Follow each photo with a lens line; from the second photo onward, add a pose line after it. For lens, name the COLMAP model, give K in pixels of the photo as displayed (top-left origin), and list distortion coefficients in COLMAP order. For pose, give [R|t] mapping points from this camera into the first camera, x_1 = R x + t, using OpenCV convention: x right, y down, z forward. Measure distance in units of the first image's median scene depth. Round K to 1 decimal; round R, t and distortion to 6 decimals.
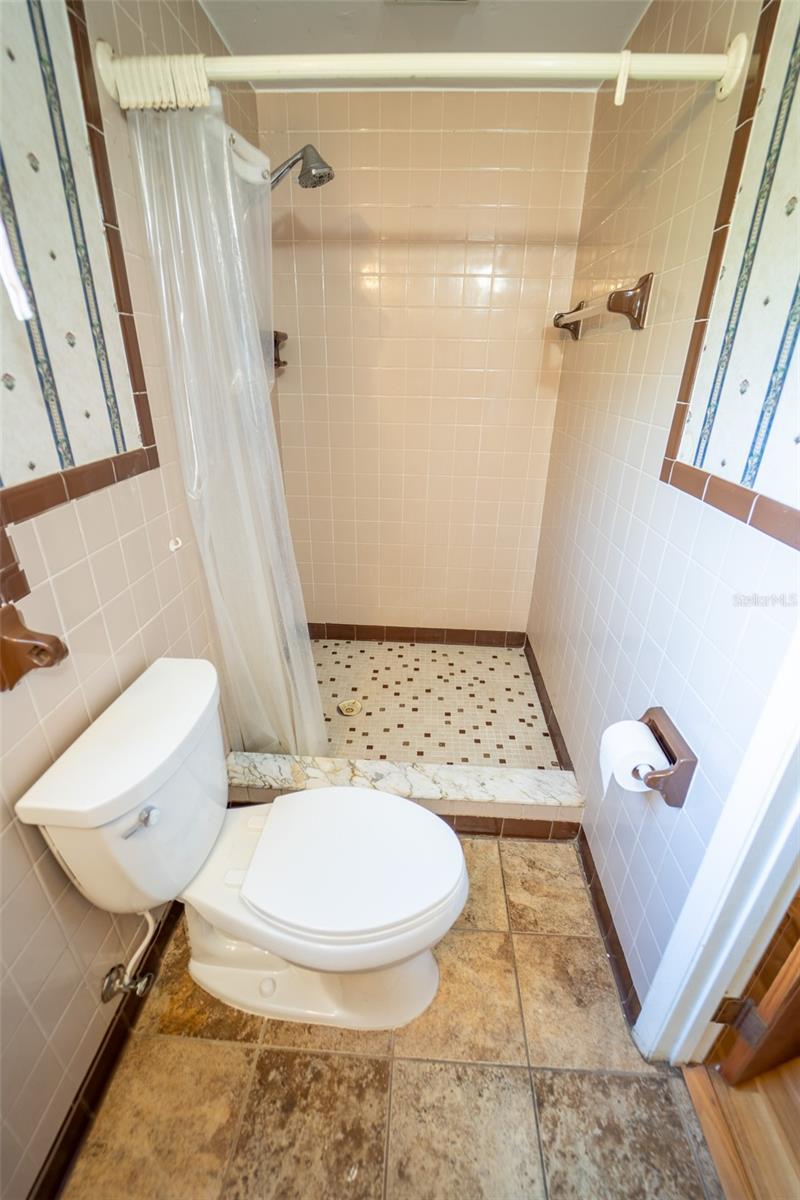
lens RADIAL K [[488.1, 0, 399.9], [0, 488.1, 595.4], [0, 0, 1]] dist [-0.027510, 0.001213]
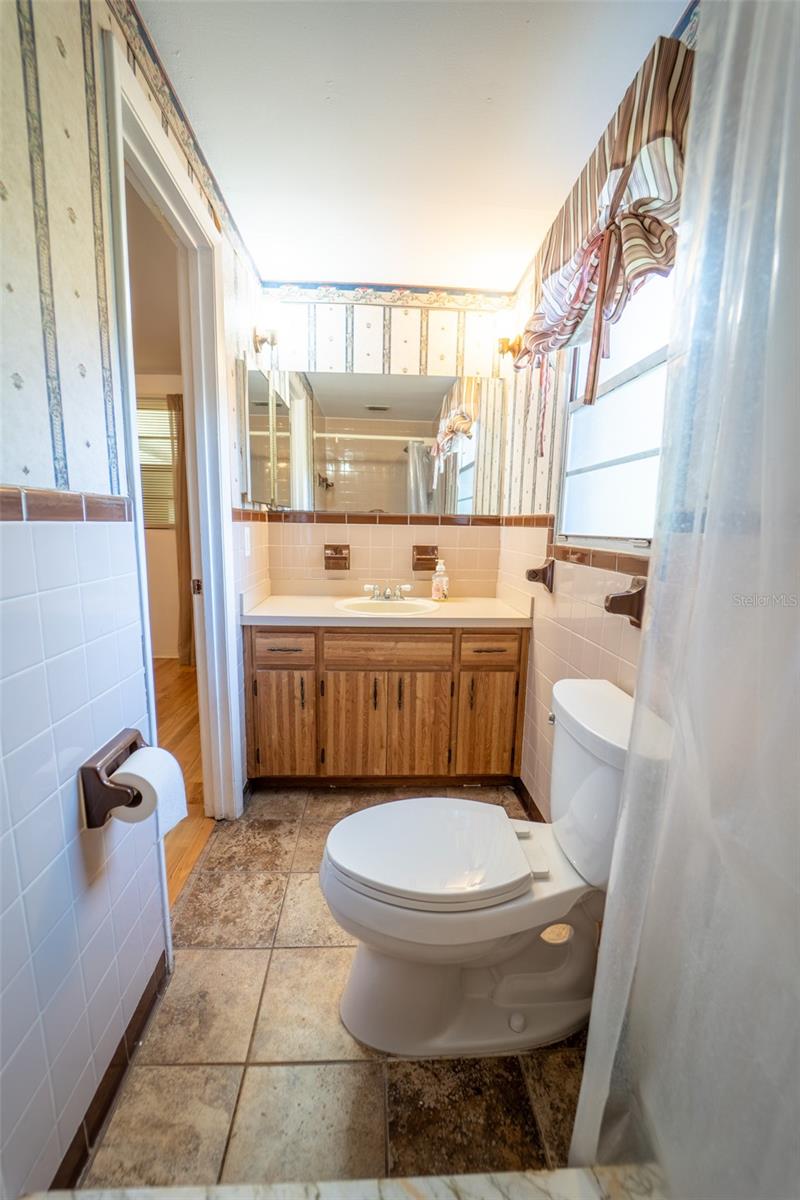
lens RADIAL K [[488.1, 0, 398.8], [0, 488.1, 604.7], [0, 0, 1]] dist [-0.027510, 0.001213]
pose [[-0.993281, -0.014886, -0.114765, 0.102461], [-0.077204, 0.823995, 0.561313, -0.513040], [0.086210, 0.566401, -0.819608, 1.597808]]
